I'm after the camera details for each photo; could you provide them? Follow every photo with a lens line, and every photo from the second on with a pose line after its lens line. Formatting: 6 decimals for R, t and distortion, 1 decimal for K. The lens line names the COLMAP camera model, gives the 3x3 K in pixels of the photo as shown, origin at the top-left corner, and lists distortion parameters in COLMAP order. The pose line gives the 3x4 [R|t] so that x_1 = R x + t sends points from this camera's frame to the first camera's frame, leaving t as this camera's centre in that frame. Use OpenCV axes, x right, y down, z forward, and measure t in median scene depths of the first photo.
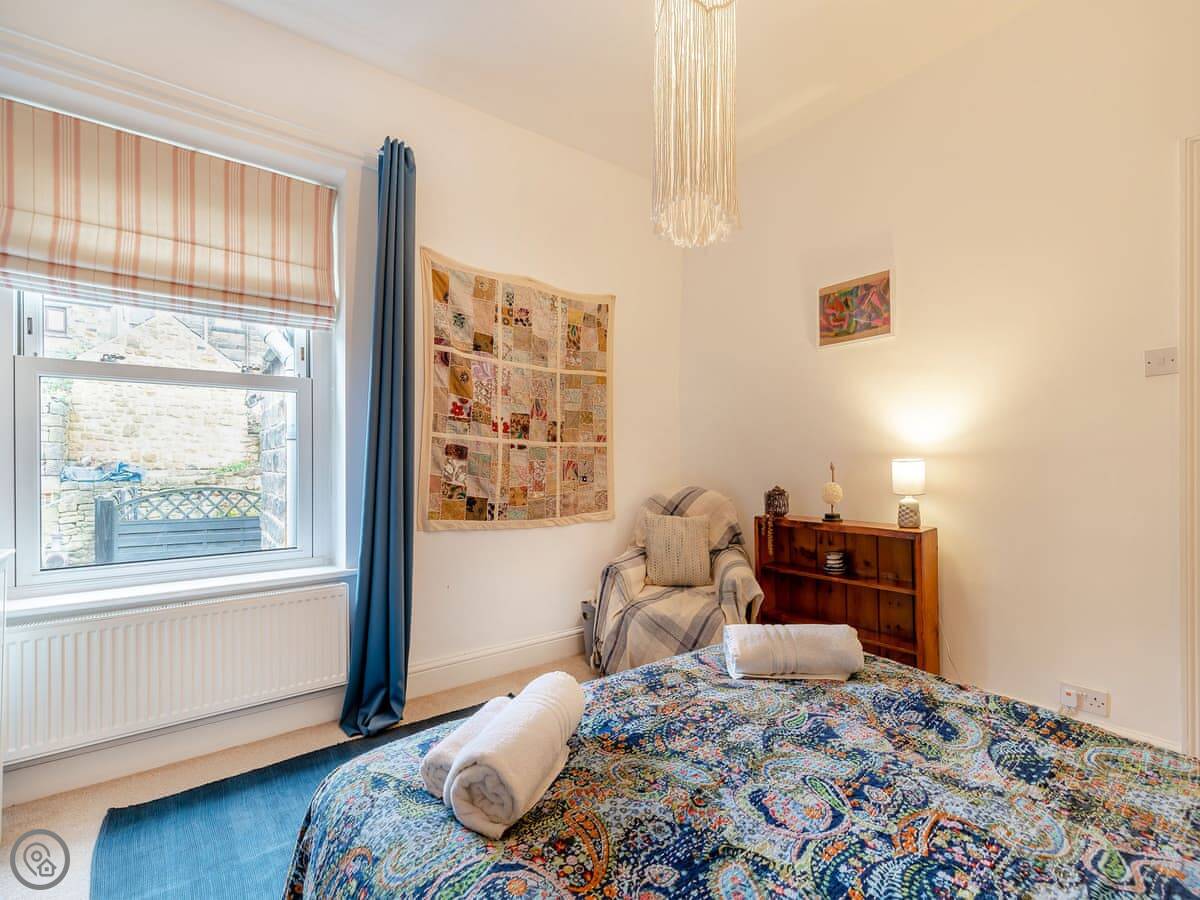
lens RADIAL K [[551.1, 0, 578.0], [0, 551.1, 457.4], [0, 0, 1]] dist [0.001975, -0.001393]
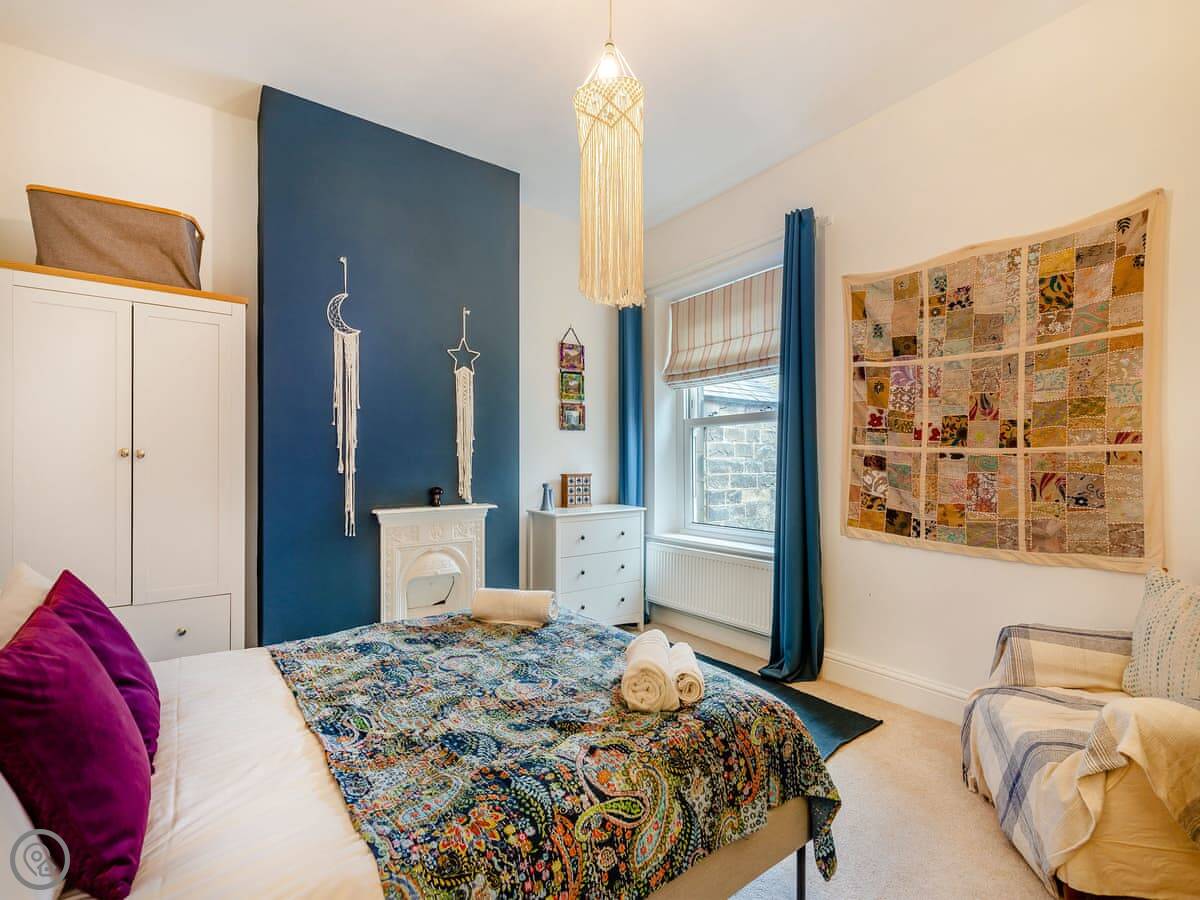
lens RADIAL K [[542.1, 0, 605.4], [0, 542.1, 449.5], [0, 0, 1]] dist [0.001064, -0.000160]
pose [[0.009862, -0.024359, -0.999655, 0.732330], [0.013359, 0.999617, -0.024226, -0.016233], [0.999862, -0.013115, 0.010184, 0.478066]]
